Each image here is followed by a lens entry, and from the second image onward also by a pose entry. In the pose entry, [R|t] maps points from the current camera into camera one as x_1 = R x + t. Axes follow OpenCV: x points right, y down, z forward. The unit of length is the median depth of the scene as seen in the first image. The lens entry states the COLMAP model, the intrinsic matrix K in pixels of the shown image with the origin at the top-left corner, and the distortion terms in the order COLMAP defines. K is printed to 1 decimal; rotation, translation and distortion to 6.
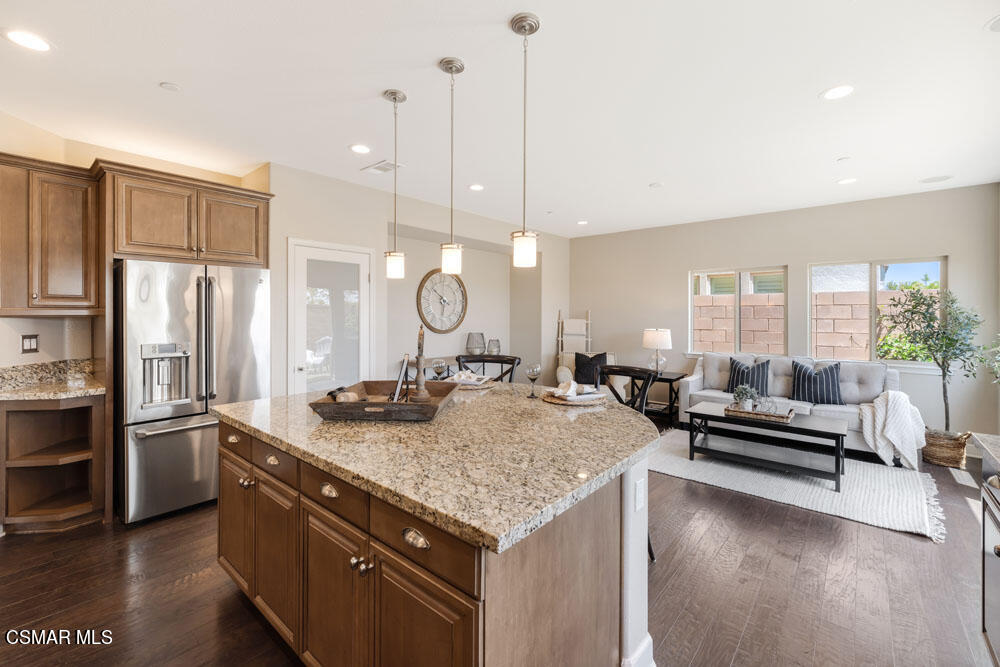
lens RADIAL K [[425.2, 0, 497.8], [0, 425.2, 316.0], [0, 0, 1]] dist [0.000685, 0.000188]
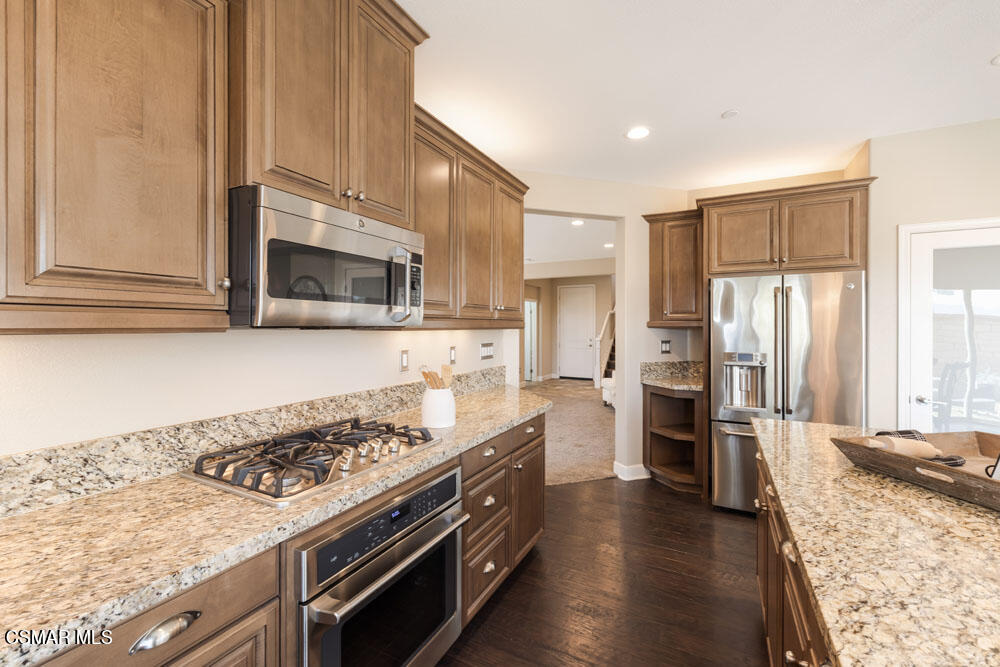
lens RADIAL K [[420.4, 0, 493.7], [0, 420.4, 327.6], [0, 0, 1]] dist [-0.000057, 0.000149]
pose [[0.217122, 0.001484, -0.976143, 0.087854], [-0.005205, 0.999986, 0.000363, 0.003181], [0.976131, 0.005002, 0.217126, 0.115429]]
